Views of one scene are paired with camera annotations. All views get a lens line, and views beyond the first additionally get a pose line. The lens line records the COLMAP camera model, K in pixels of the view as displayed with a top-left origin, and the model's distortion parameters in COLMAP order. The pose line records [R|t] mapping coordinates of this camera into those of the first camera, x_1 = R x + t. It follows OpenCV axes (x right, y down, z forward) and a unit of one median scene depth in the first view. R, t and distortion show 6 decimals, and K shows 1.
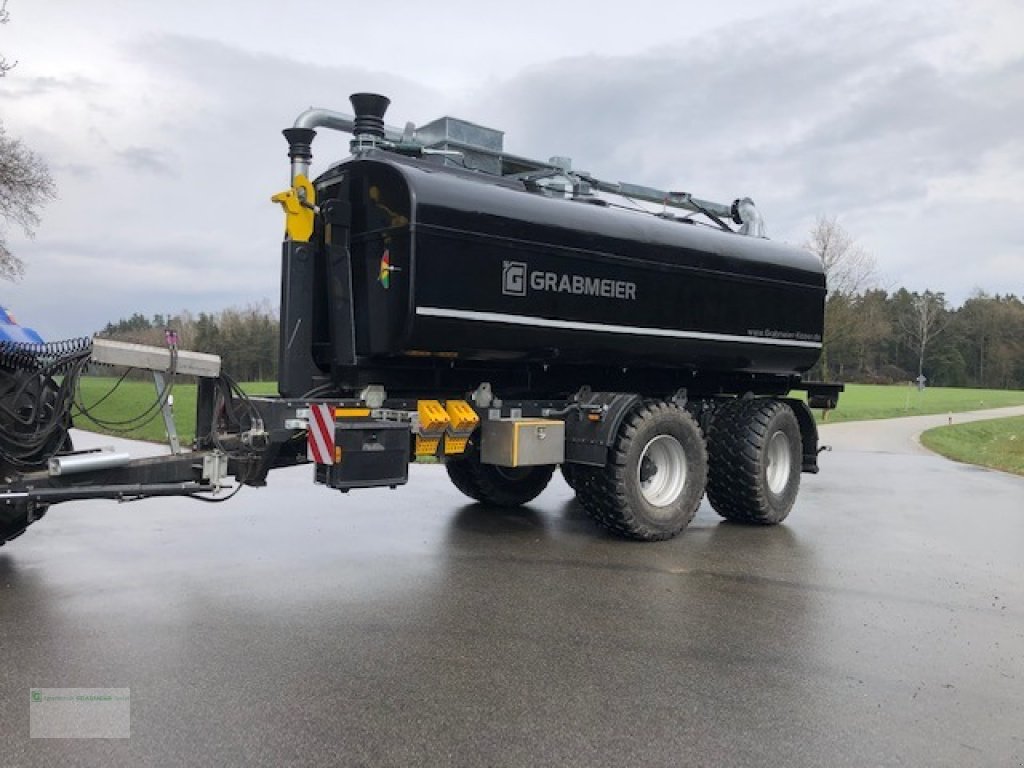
lens RADIAL K [[843.0, 0, 487.1], [0, 843.0, 385.9], [0, 0, 1]] dist [0.108493, -0.004520]
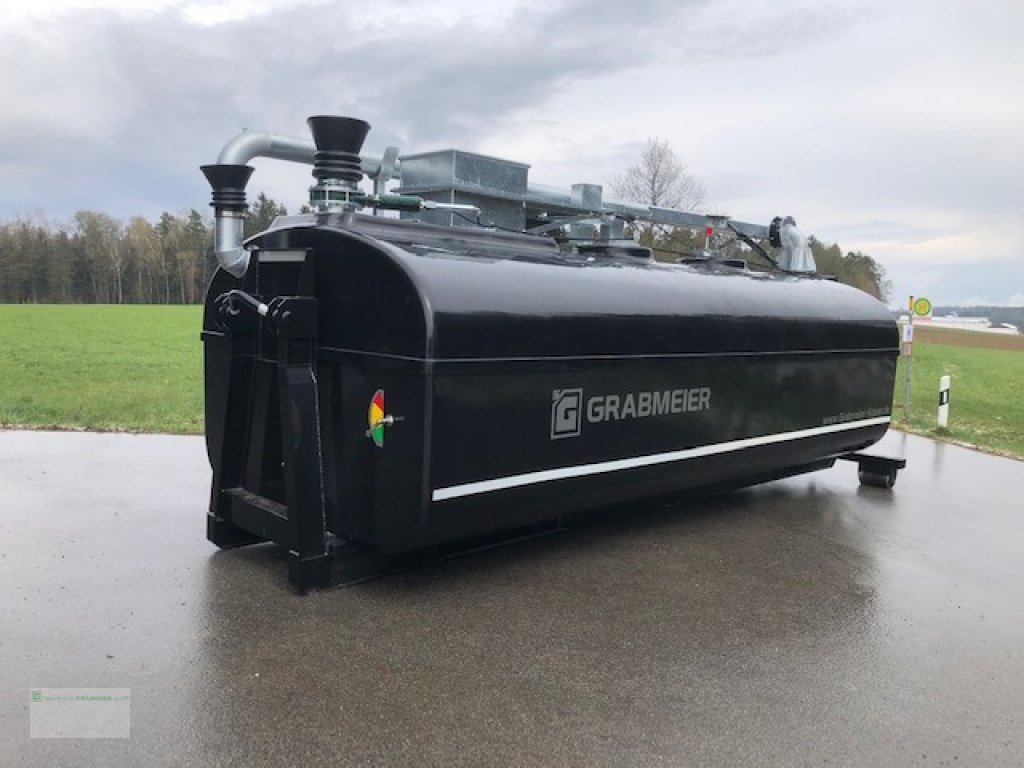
lens RADIAL K [[843.0, 0, 487.1], [0, 843.0, 385.9], [0, 0, 1]] dist [0.108493, -0.004520]
pose [[0.994103, -0.001929, 0.108424, -0.093825], [-0.008040, 0.995779, 0.091436, -0.191430], [-0.108143, -0.091768, 0.989891, 0.316999]]
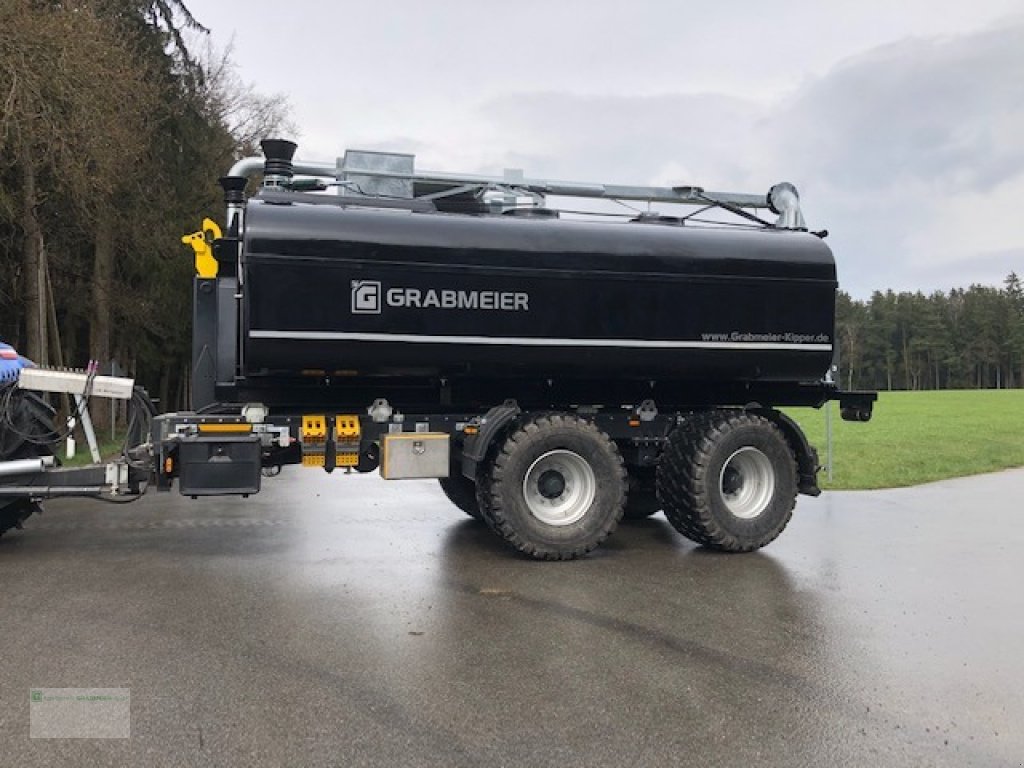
lens RADIAL K [[843.0, 0, 487.1], [0, 843.0, 385.9], [0, 0, 1]] dist [0.108493, -0.004520]
pose [[0.918514, -0.024408, -0.394635, 0.526003], [0.016341, 0.999583, -0.023790, 0.007856], [0.395052, 0.015403, 0.918530, 0.096970]]
